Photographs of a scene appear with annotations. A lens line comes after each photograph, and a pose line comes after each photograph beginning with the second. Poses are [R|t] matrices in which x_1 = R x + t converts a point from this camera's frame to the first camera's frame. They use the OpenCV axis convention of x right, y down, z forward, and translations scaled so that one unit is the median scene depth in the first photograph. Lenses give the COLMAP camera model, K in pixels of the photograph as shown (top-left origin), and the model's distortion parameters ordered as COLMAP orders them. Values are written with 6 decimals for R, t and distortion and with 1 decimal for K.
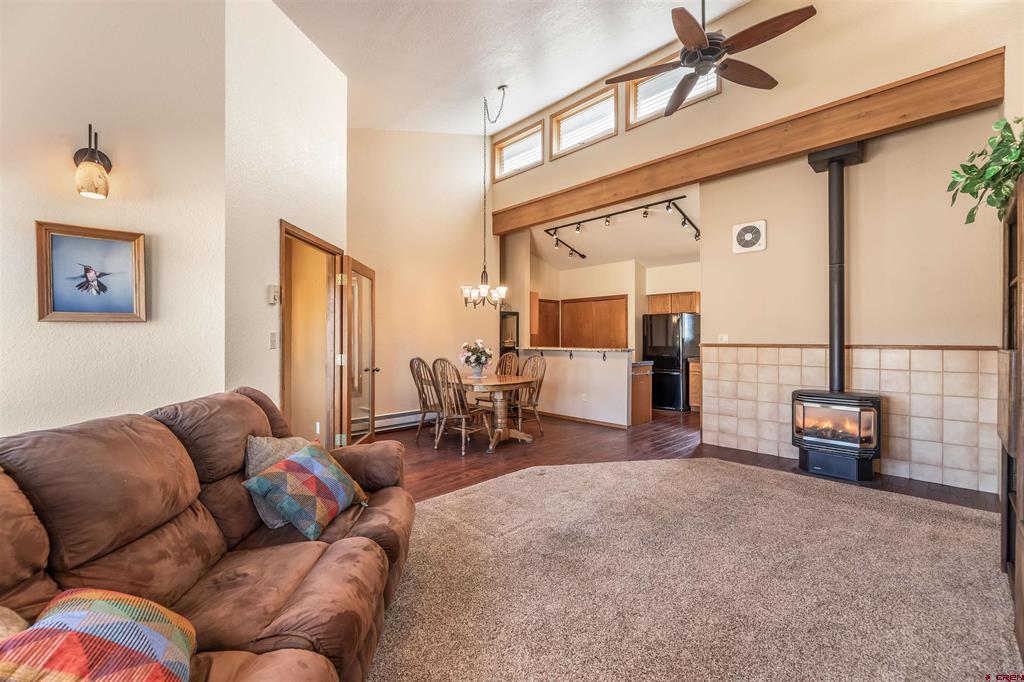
lens RADIAL K [[420.0, 0, 512.0], [0, 420.0, 341.0], [0, 0, 1]] dist [-0.002429, -0.000123]
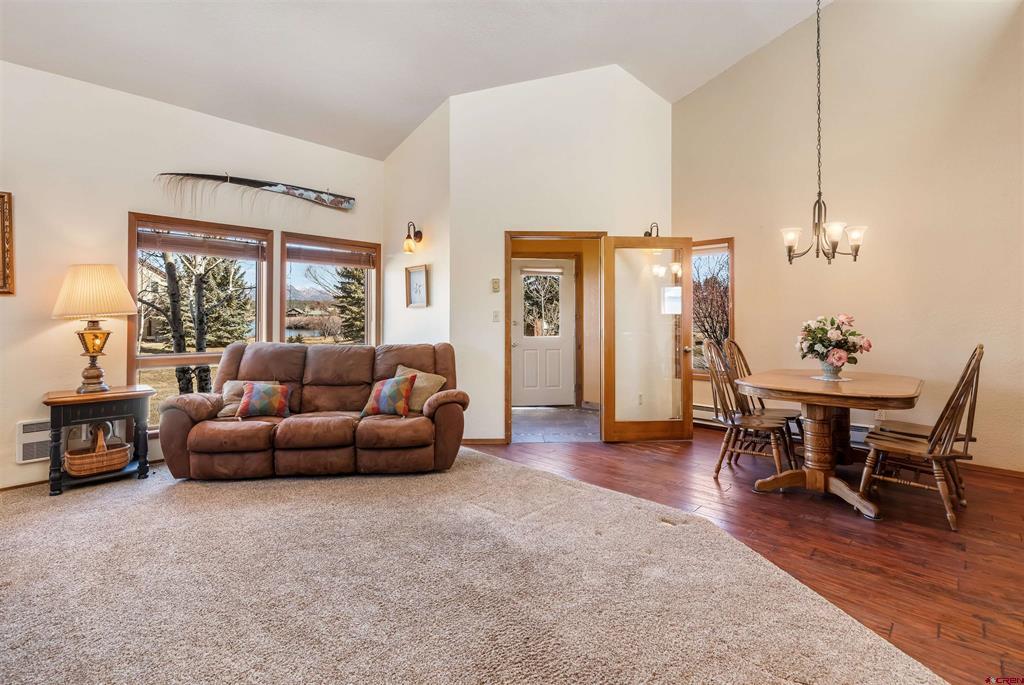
lens RADIAL K [[471.9, 0, 506.5], [0, 471.9, 312.3], [0, 0, 1]] dist [-0.000390, 0.000139]
pose [[0.029685, -0.010452, -0.999505, 0.801386], [-0.005323, 0.999930, -0.010614, 0.001853], [0.999545, 0.005635, 0.029627, 0.728325]]
